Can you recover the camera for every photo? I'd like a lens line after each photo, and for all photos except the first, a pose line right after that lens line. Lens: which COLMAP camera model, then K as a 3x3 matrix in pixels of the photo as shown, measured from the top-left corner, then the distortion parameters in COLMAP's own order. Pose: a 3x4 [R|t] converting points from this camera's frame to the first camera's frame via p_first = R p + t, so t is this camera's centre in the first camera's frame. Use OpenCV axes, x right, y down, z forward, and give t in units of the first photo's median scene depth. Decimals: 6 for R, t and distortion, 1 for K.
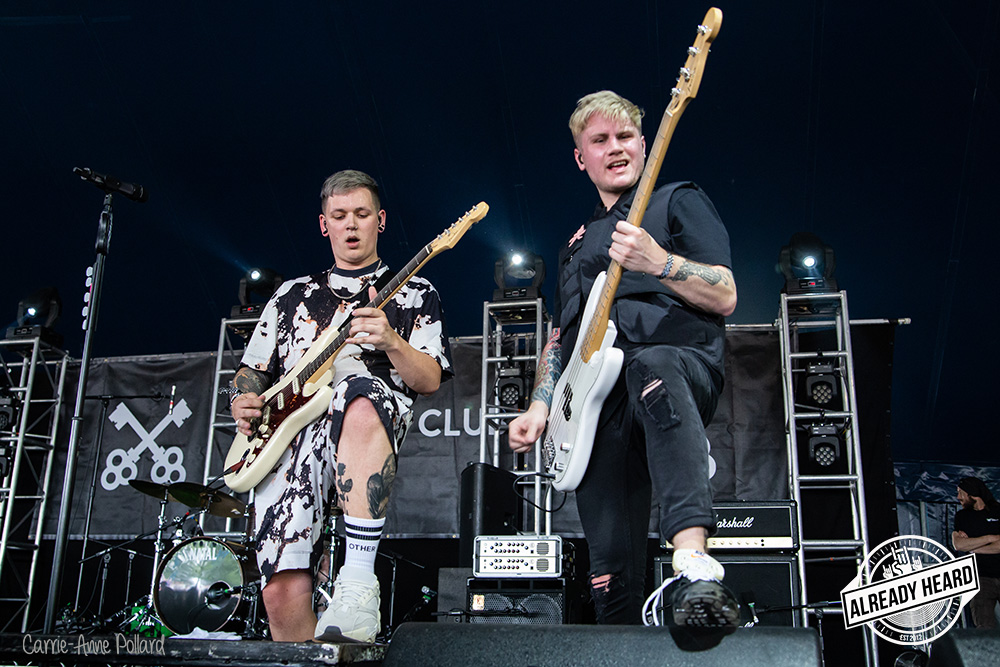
lens RADIAL K [[1053.0, 0, 513.0], [0, 1053.0, 339.2], [0, 0, 1]] dist [-0.051283, 0.000000]
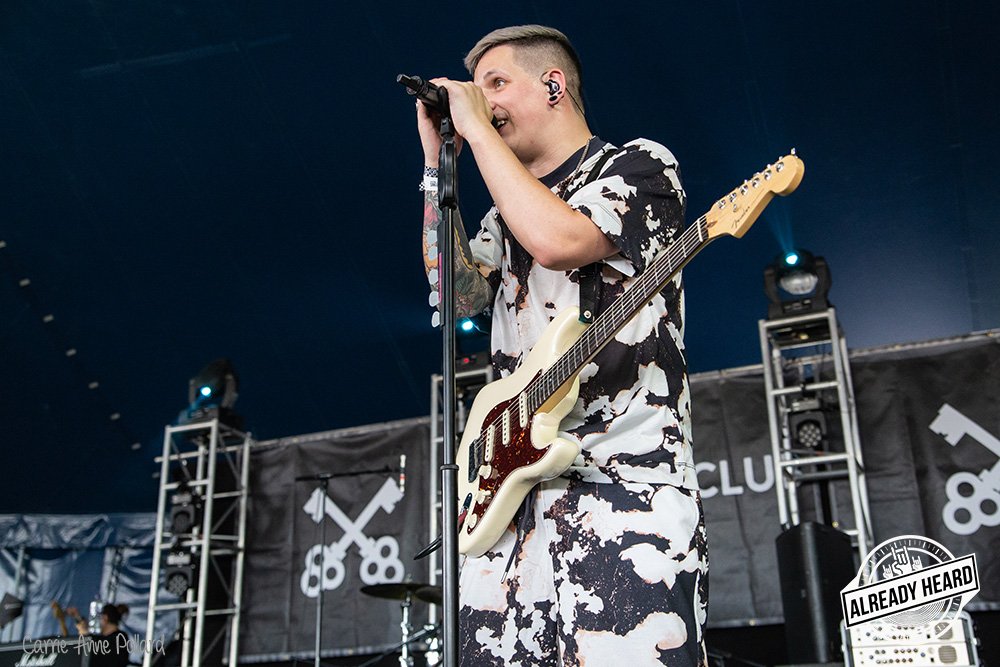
lens RADIAL K [[1156.0, 0, 512.5], [0, 1156.0, 321.3], [0, 0, 1]] dist [0.028977, 0.000000]
pose [[0.985854, -0.101759, -0.133179, -0.086064], [0.091774, 0.992634, -0.079096, 0.015368], [0.140246, 0.065755, 0.987931, 0.099681]]
